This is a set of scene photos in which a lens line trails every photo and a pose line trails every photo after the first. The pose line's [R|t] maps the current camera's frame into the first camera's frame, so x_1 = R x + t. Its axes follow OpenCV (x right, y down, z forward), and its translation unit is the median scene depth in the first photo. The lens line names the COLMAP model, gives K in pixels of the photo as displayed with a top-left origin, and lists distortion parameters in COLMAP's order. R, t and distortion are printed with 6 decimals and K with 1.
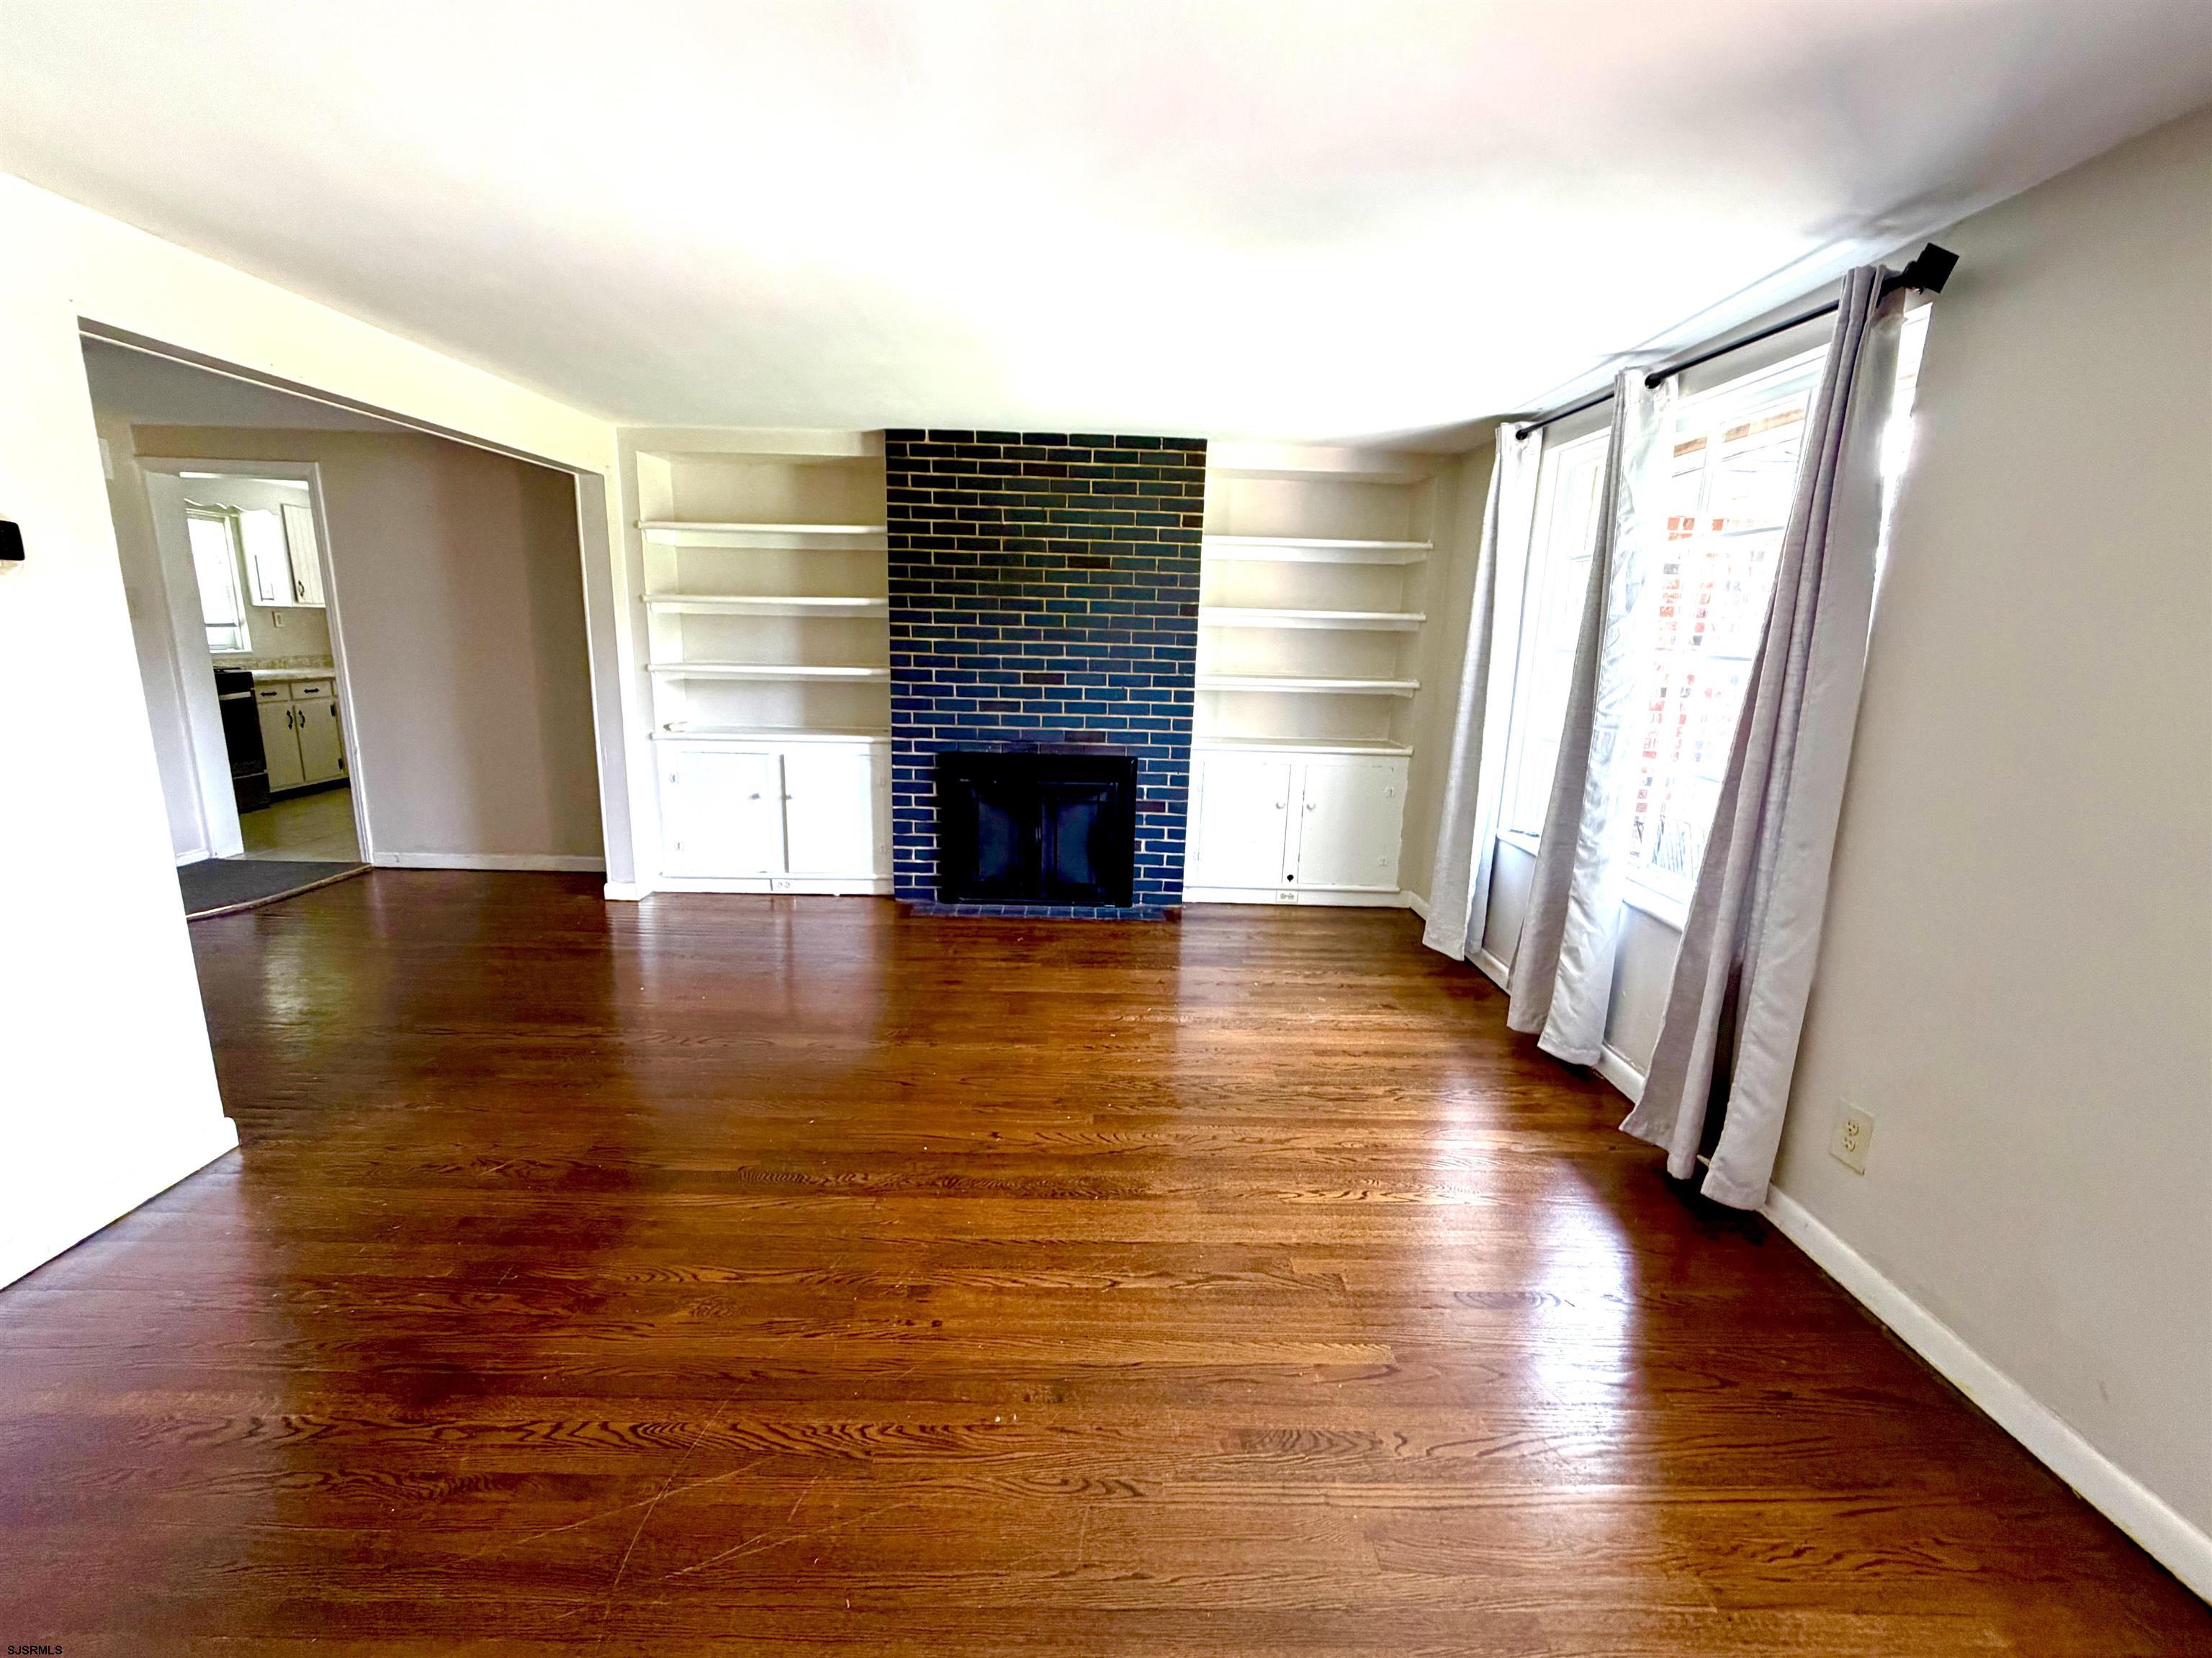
lens RADIAL K [[931.5, 0, 1108.1], [0, 931.5, 827.0], [0, 0, 1]] dist [0.001448, -0.000075]
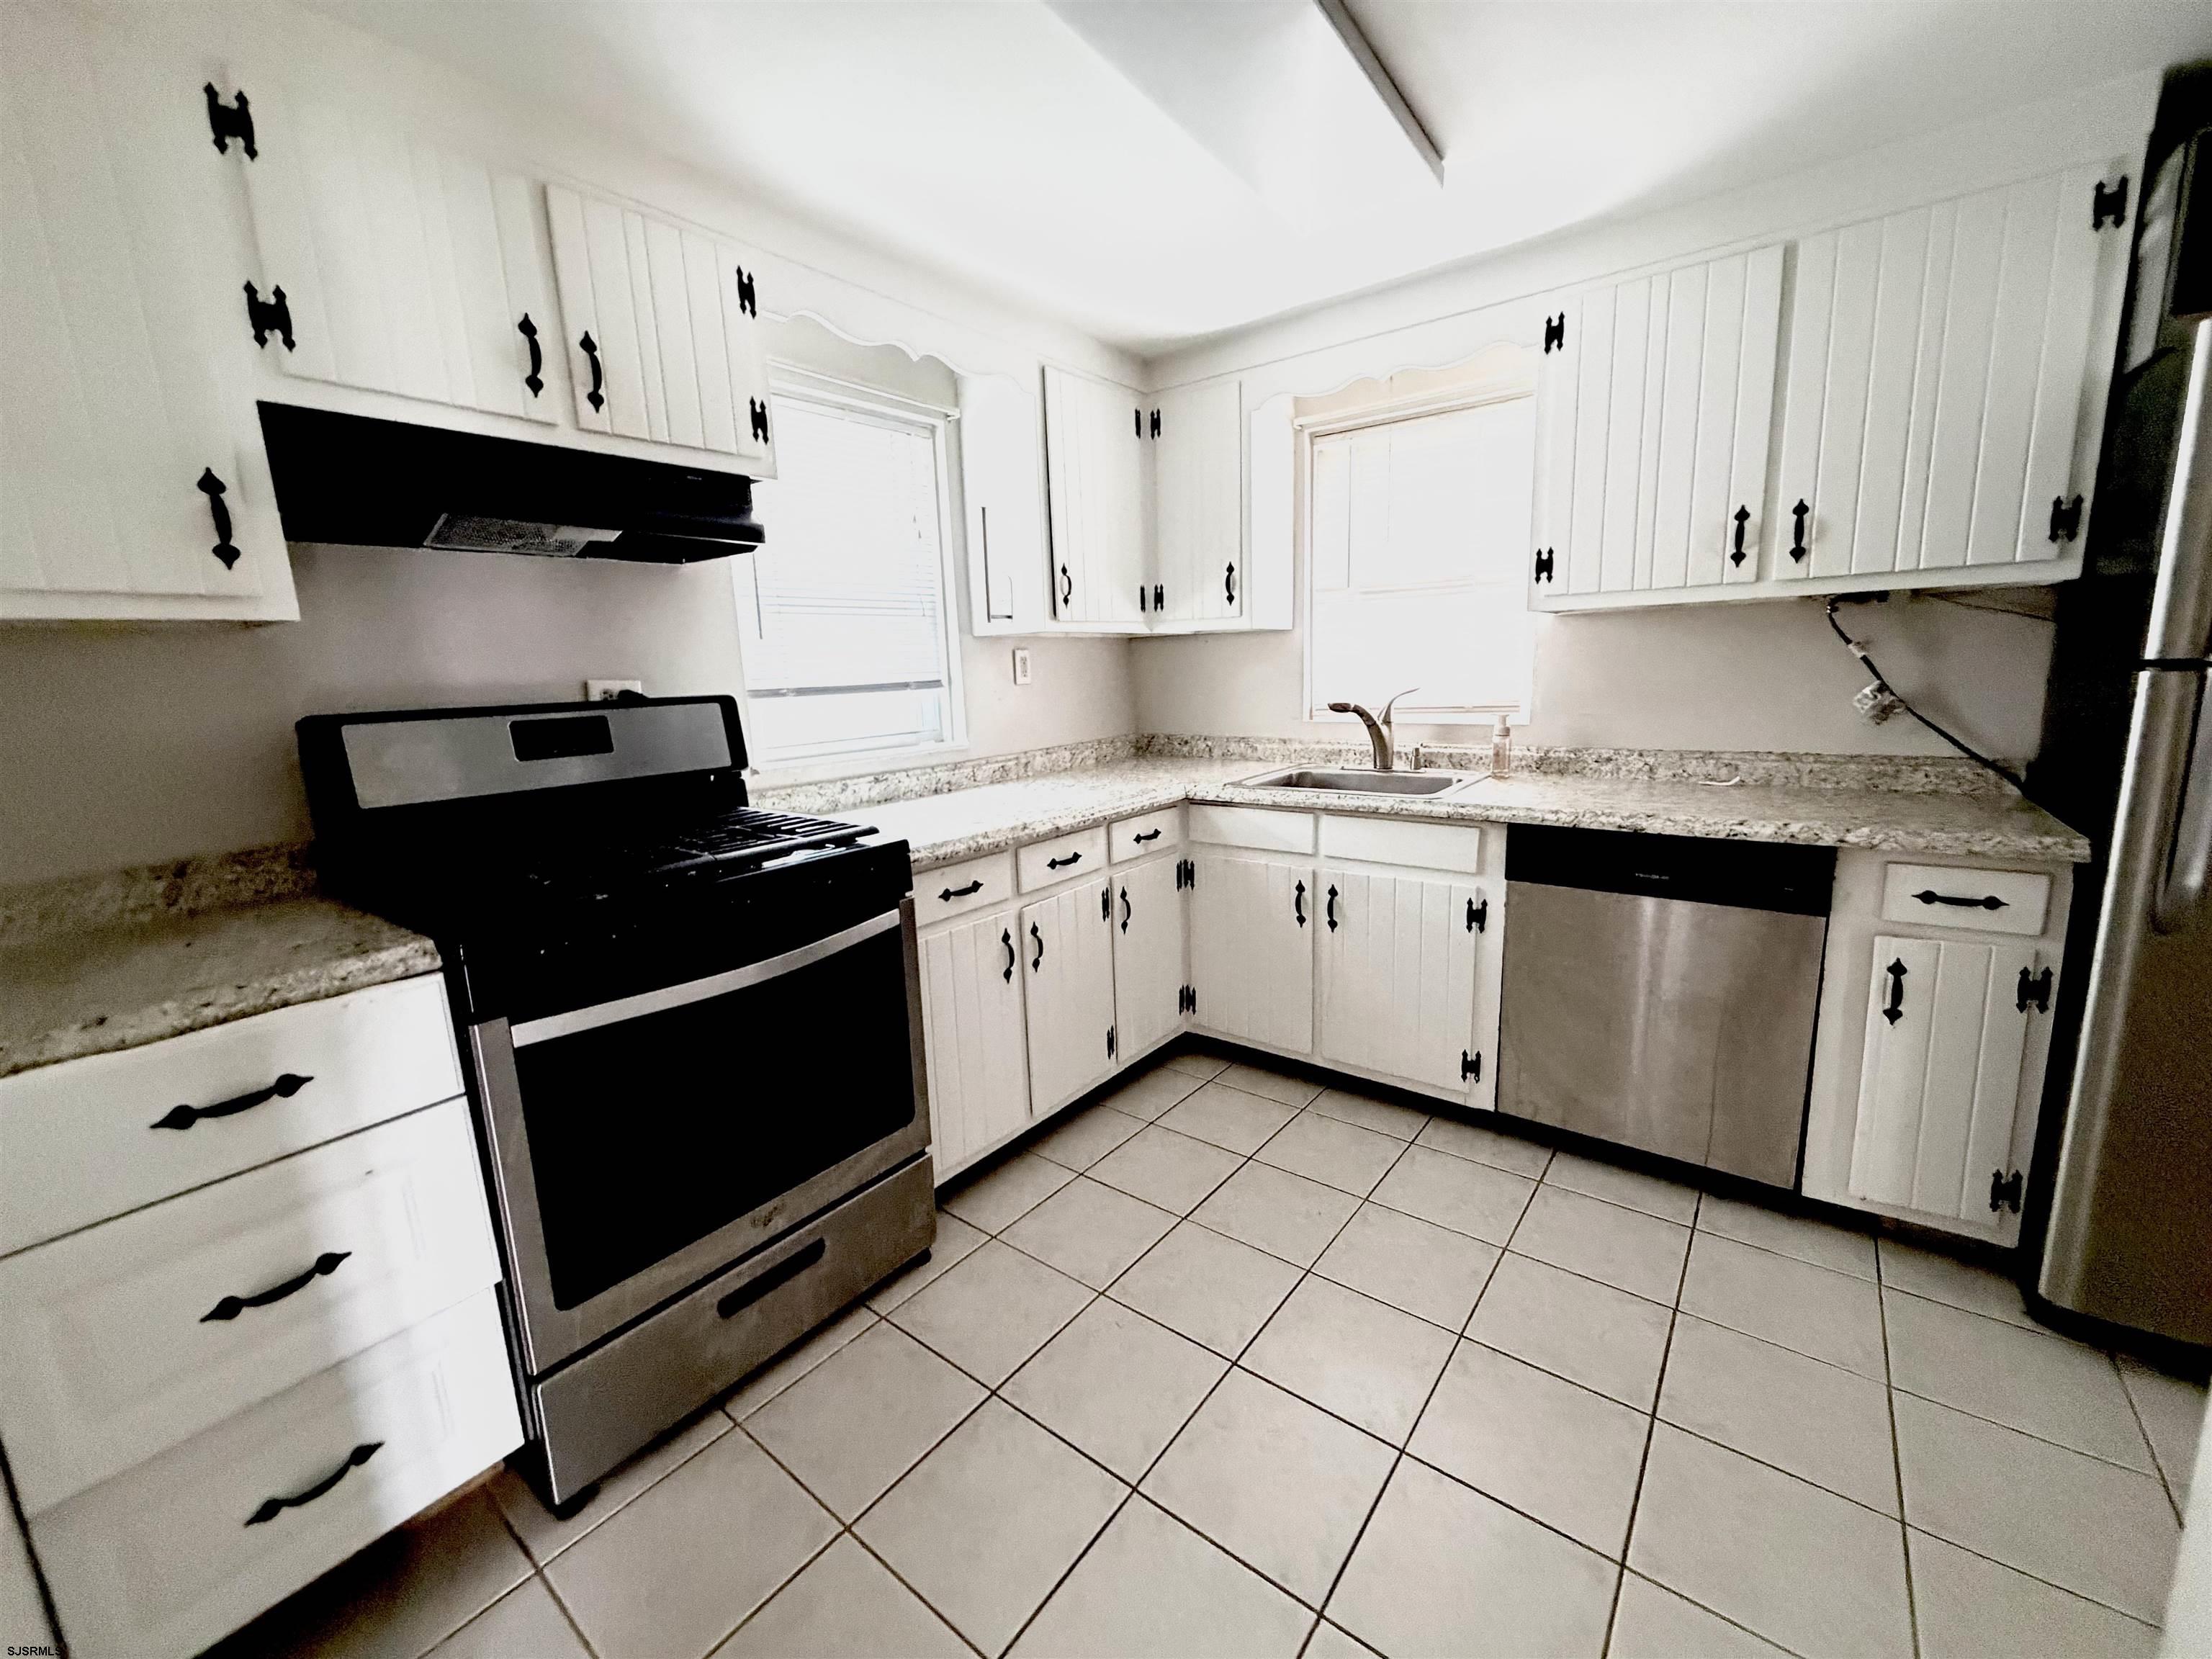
lens RADIAL K [[909.3, 0, 1099.6], [0, 909.3, 823.5], [0, 0, 1]] dist [-0.001958, -0.000419]
pose [[0.775959, 0.053650, -0.628498, -0.956317], [-0.076111, 0.997060, -0.008858, -0.240402], [0.626175, 0.054709, 0.777761, 1.126447]]
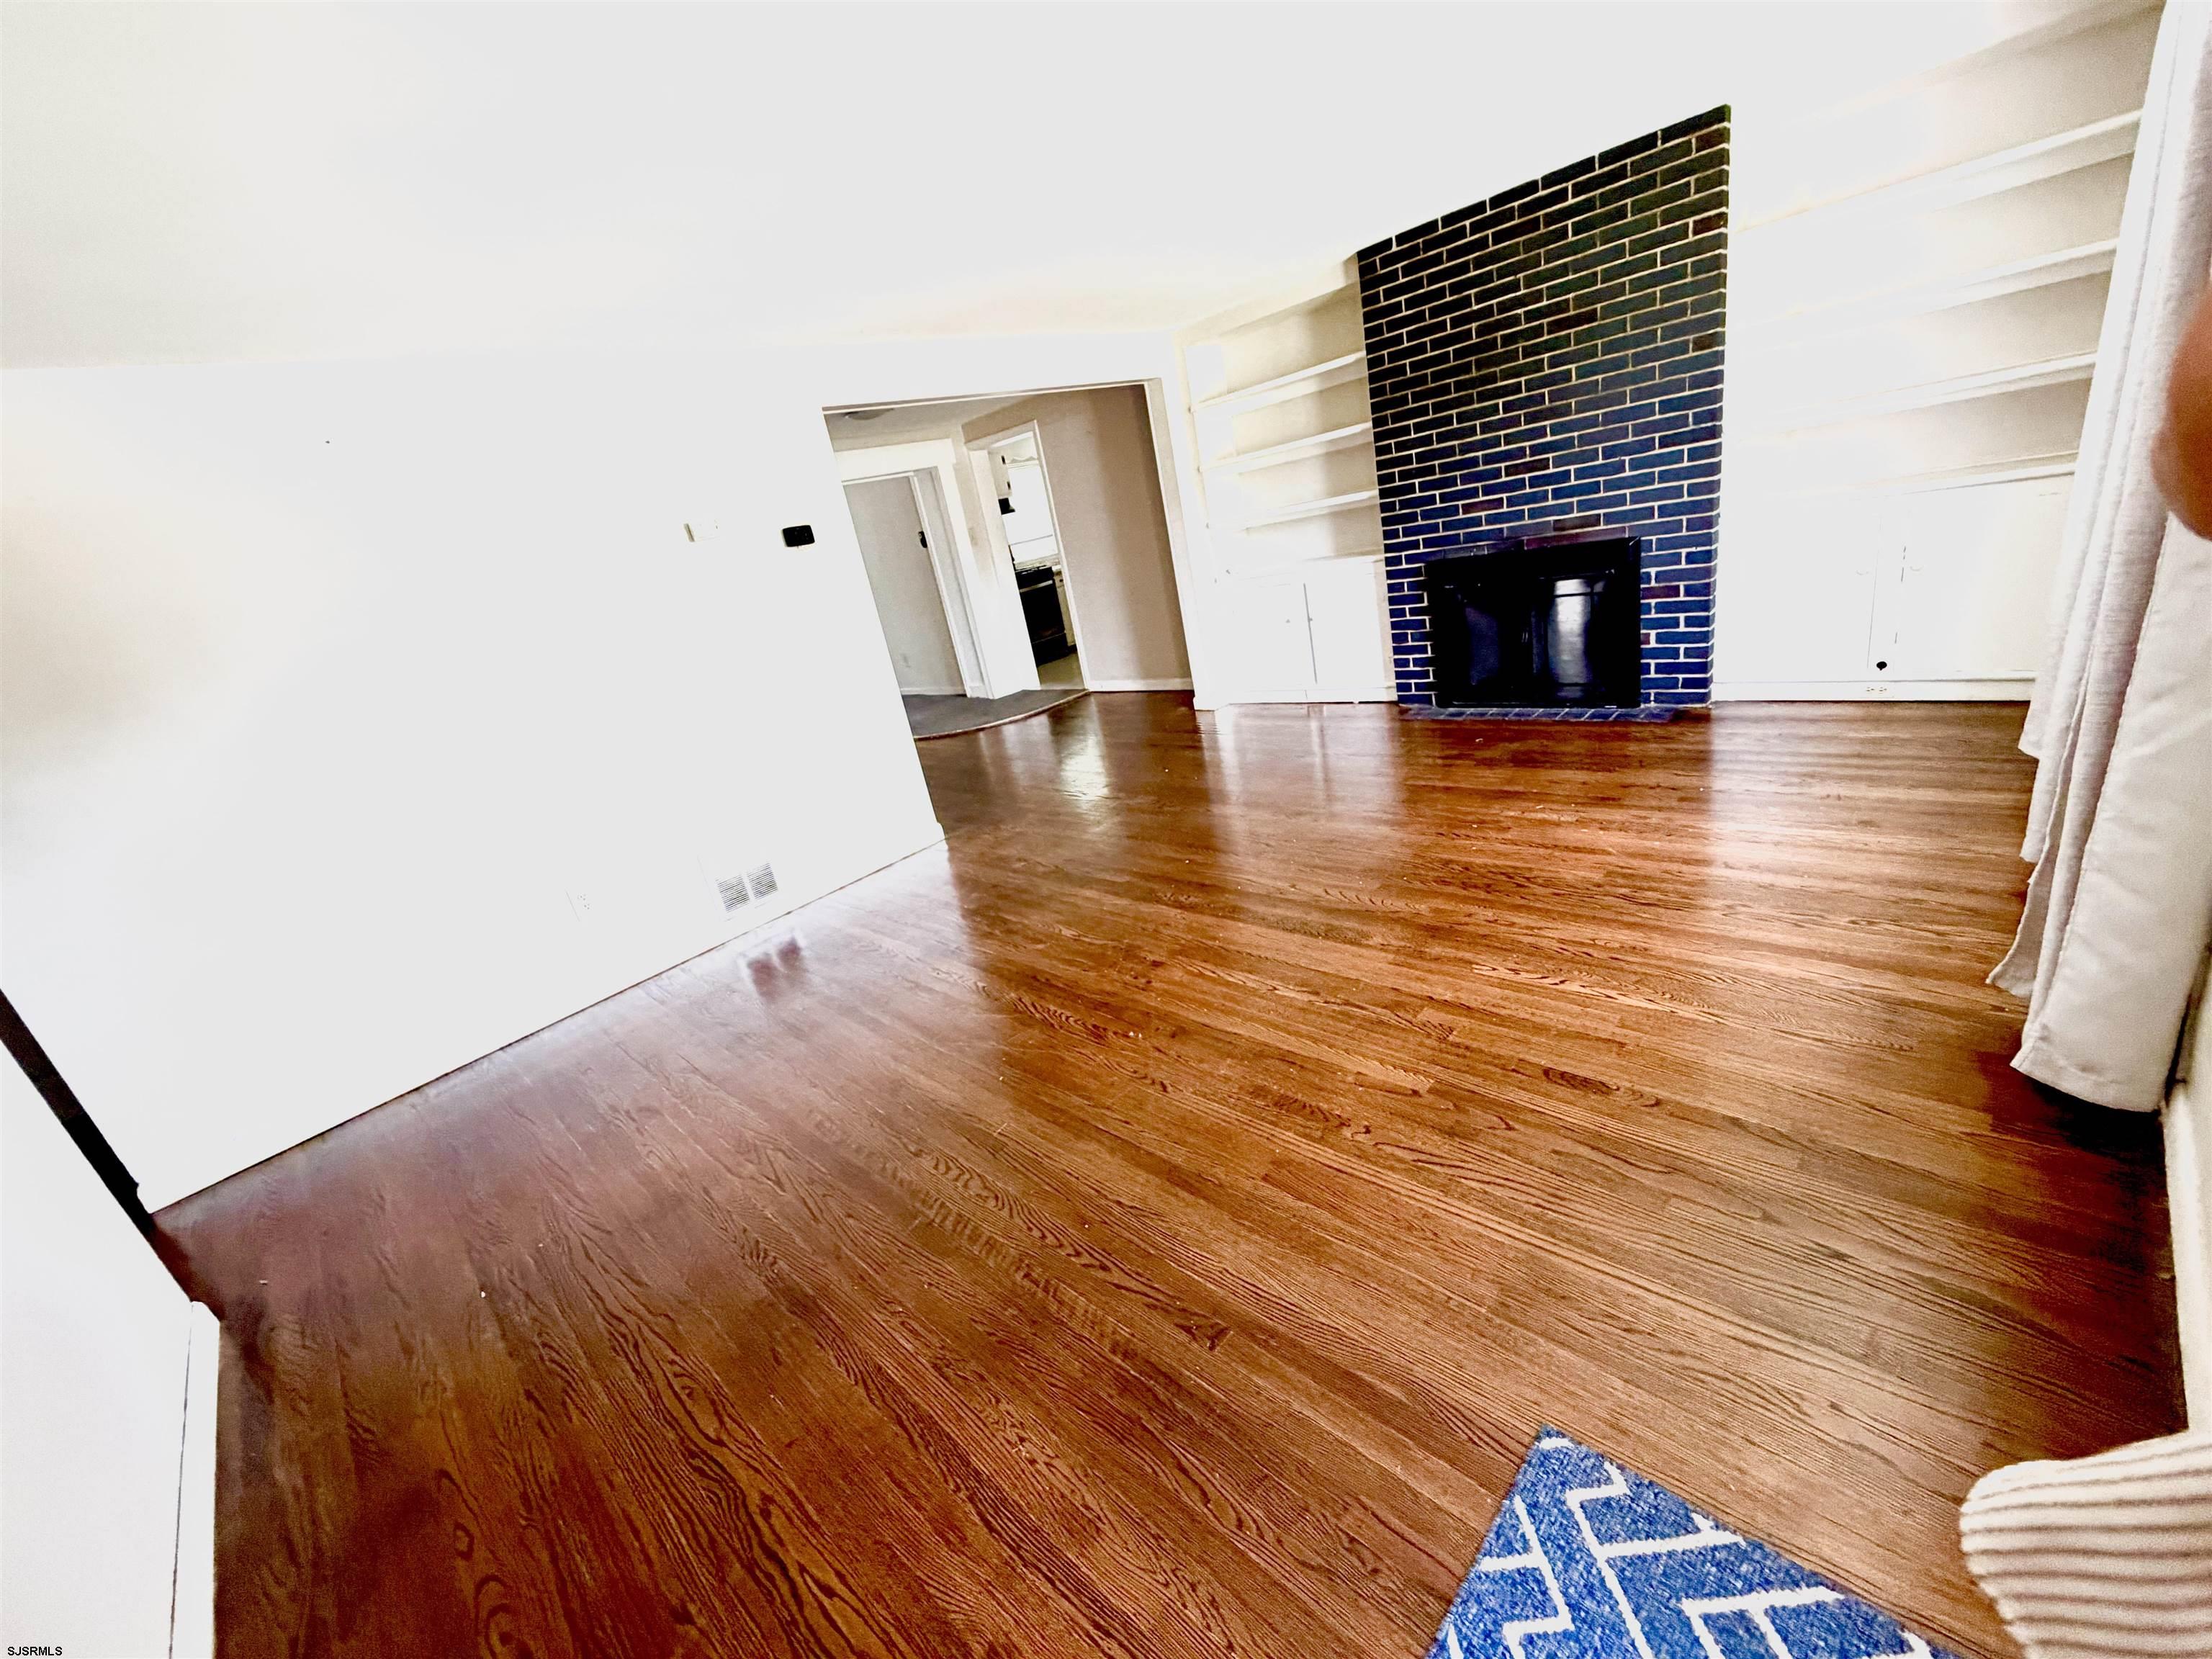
lens RADIAL K [[888.2, 0, 1100.2], [0, 888.2, 825.9], [0, 0, 1]] dist [0.001888, -0.000012]
pose [[0.683309, 0.076863, -0.726072, 0.317406], [0.067207, 0.983600, 0.167374, 0.019534], [0.727030, -0.163165, 0.666937, 0.017549]]
